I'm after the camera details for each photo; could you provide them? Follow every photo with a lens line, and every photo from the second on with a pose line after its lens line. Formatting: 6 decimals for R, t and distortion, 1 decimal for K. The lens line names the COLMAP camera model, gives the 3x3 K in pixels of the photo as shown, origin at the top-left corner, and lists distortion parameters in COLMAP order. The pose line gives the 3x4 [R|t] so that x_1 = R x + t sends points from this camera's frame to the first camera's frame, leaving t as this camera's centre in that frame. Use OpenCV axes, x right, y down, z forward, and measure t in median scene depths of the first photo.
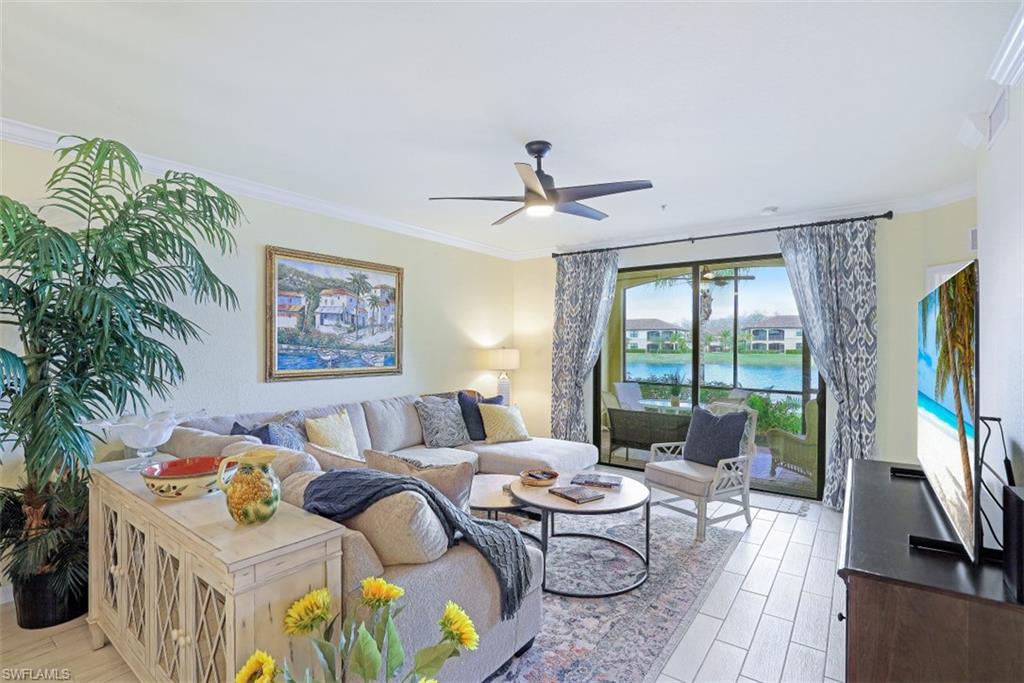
lens RADIAL K [[483.2, 0, 509.6], [0, 483.2, 343.5], [0, 0, 1]] dist [-0.023052, 0.000190]
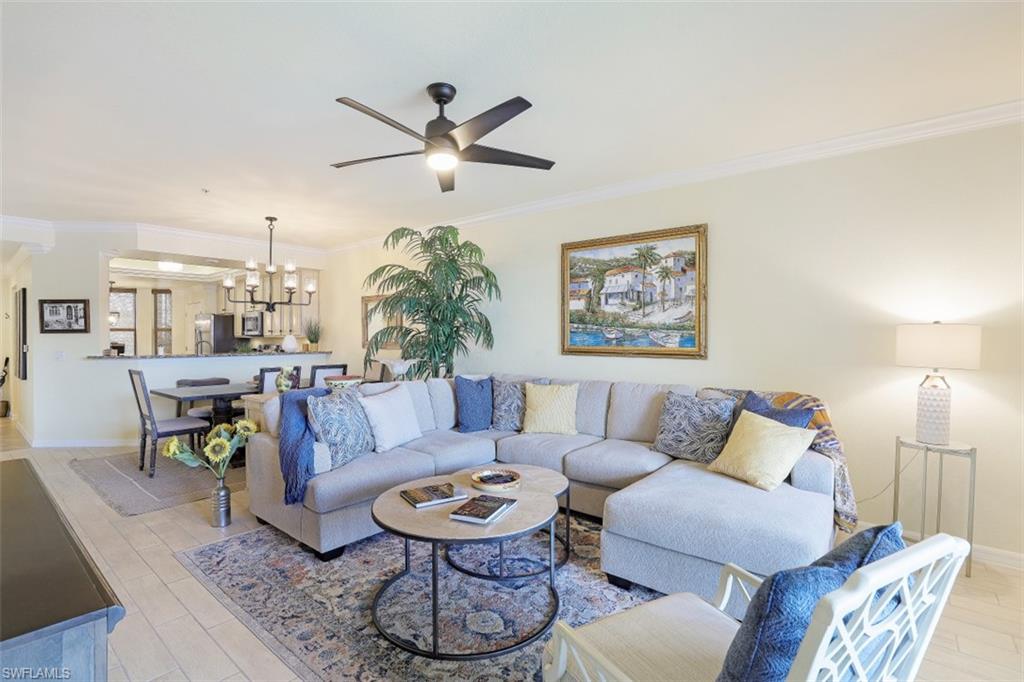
lens RADIAL K [[483.2, 0, 509.6], [0, 483.2, 343.0], [0, 0, 1]] dist [-0.023052, 0.000190]
pose [[-0.060509, 0.013279, -0.998079, 0.666247], [0.002669, 0.999910, 0.013141, 0.030233], [0.998164, -0.001869, -0.060539, 0.835780]]
